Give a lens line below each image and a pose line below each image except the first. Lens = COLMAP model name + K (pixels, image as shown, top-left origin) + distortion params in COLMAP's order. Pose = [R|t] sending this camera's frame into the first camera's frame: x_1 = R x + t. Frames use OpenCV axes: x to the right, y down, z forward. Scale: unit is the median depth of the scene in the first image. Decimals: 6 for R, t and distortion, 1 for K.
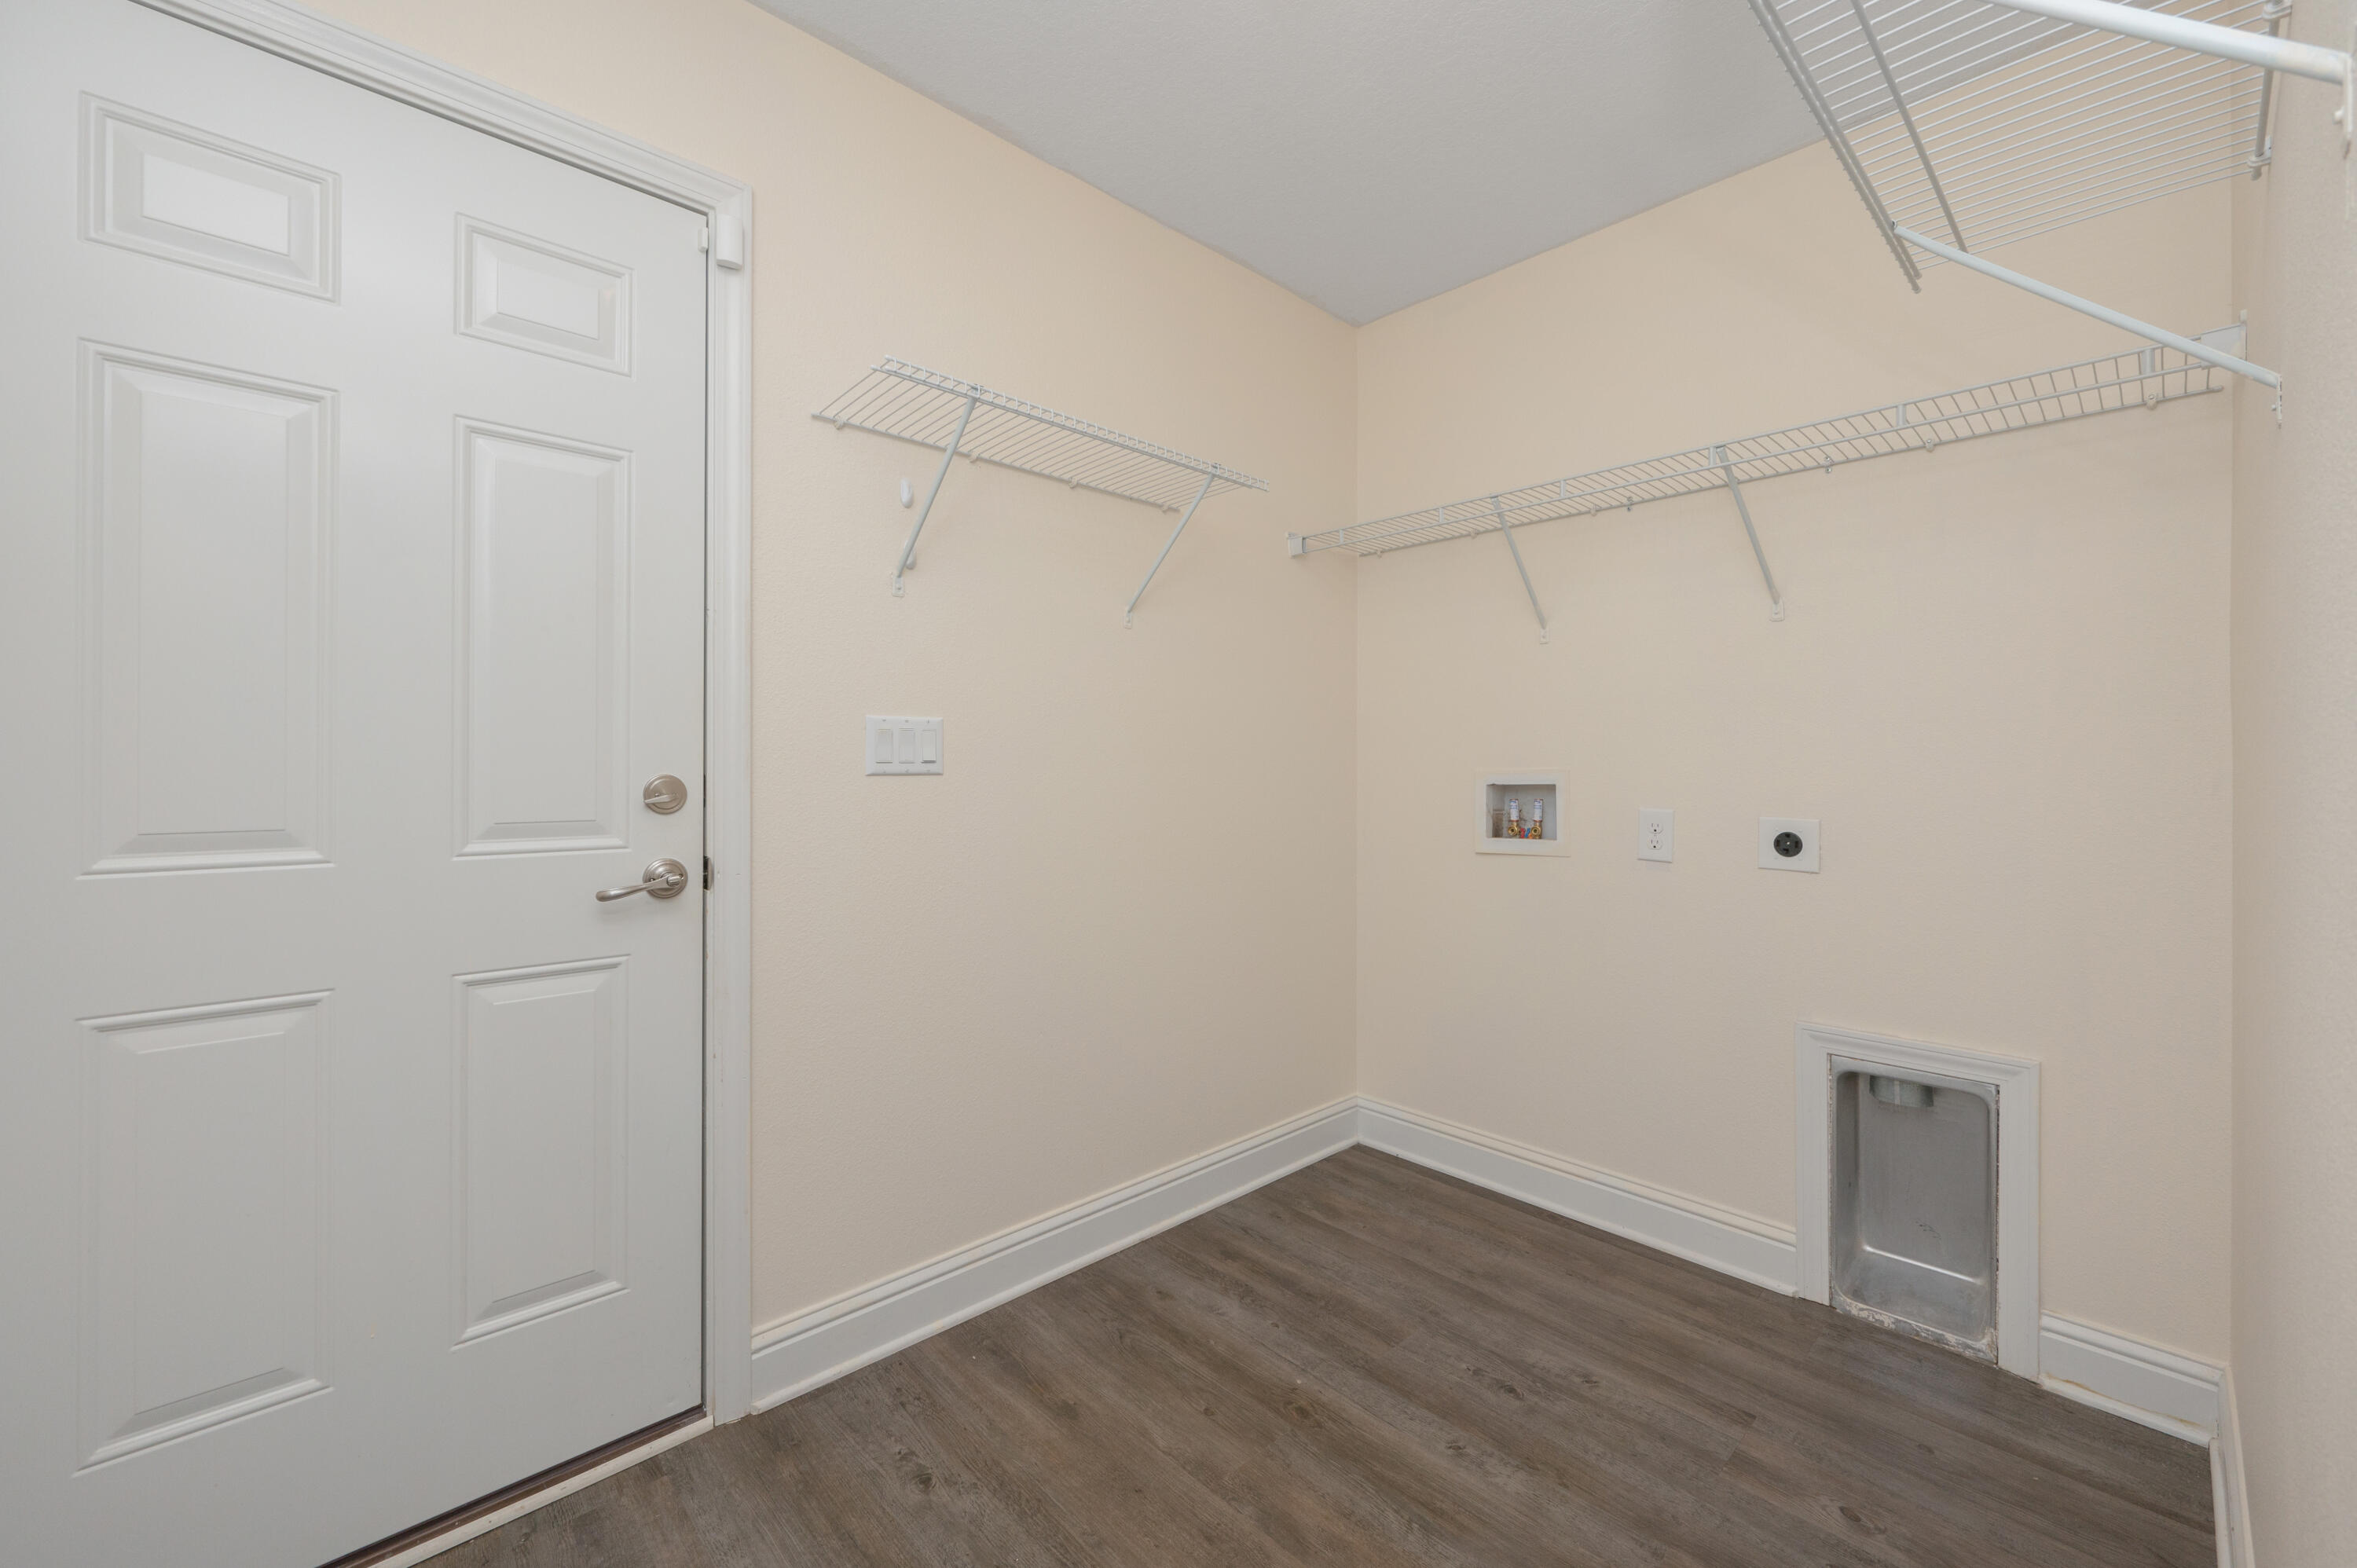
lens RADIAL K [[937.3, 0, 1186.7], [0, 937.3, 787.9], [0, 0, 1]] dist [-0.003225, 0.000156]
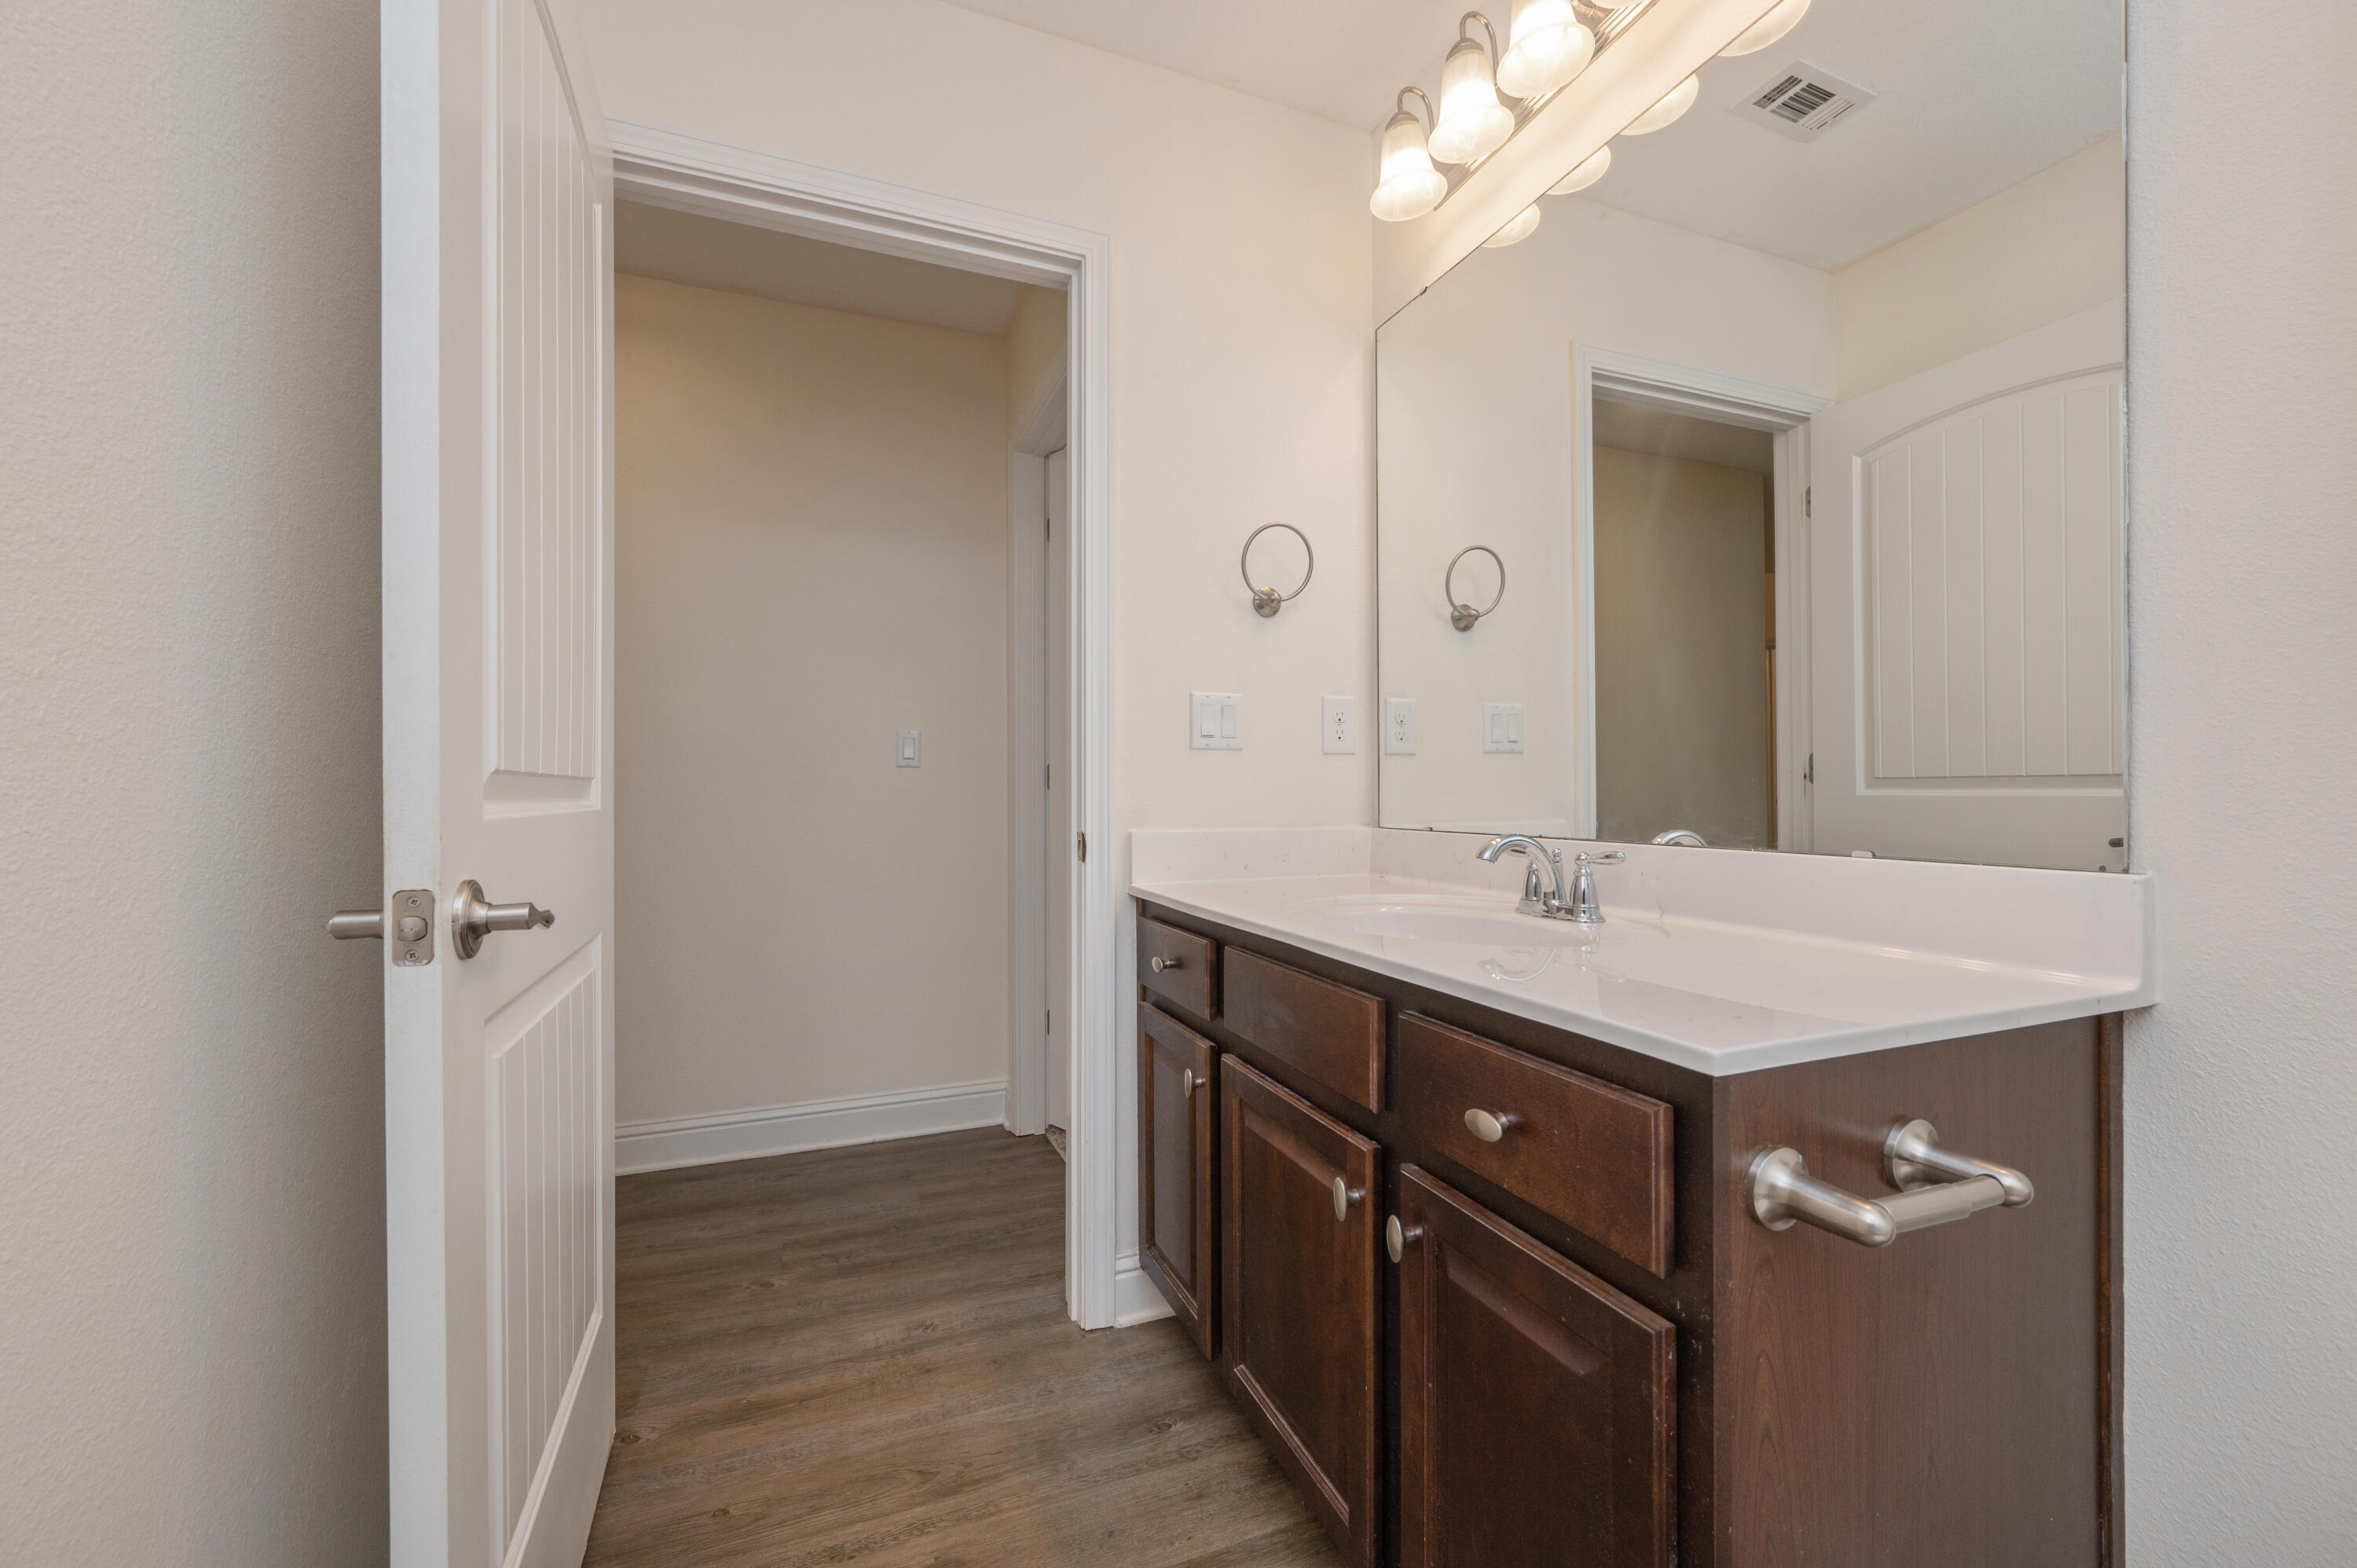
lens RADIAL K [[937.3, 0, 1184.2], [0, 937.3, 784.0], [0, 0, 1]] dist [-0.003225, 0.000156]
pose [[0.347826, 0.009405, 0.937512, -0.508601], [0.001737, 0.999942, -0.010676, 0.011715], [-0.937557, 0.005341, 0.347790, 0.342603]]
